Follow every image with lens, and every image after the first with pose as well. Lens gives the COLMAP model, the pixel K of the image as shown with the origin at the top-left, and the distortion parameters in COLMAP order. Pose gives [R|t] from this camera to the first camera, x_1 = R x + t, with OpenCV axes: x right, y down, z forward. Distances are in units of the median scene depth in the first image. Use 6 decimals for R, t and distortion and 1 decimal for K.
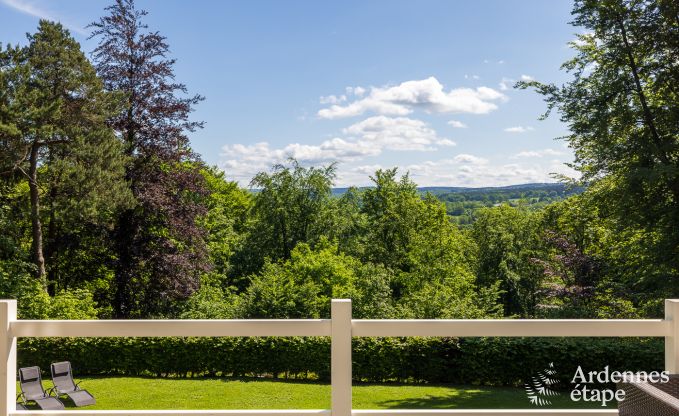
lens RADIAL K [[681.5, 0, 339.9], [0, 681.5, 209.1], [0, 0, 1]] dist [0.020733, 0.000000]
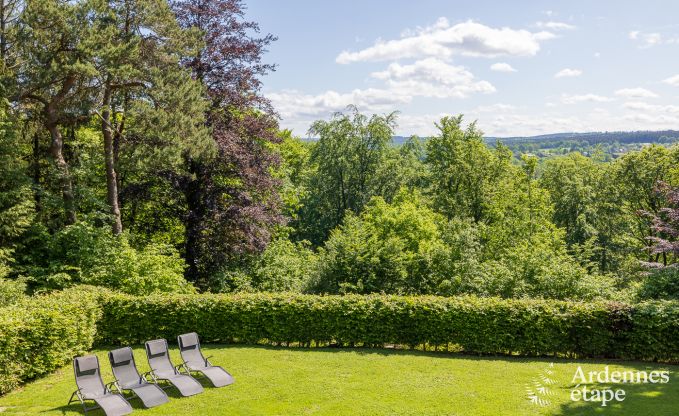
lens RADIAL K [[681.5, 0, 339.1], [0, 681.5, 206.9], [0, 0, 1]] dist [0.020733, 0.000000]
pose [[0.999269, 0.004391, -0.037970, -0.081491], [-0.001723, 0.997544, 0.070024, 0.001106], [0.038184, -0.069908, 0.996822, 0.068650]]
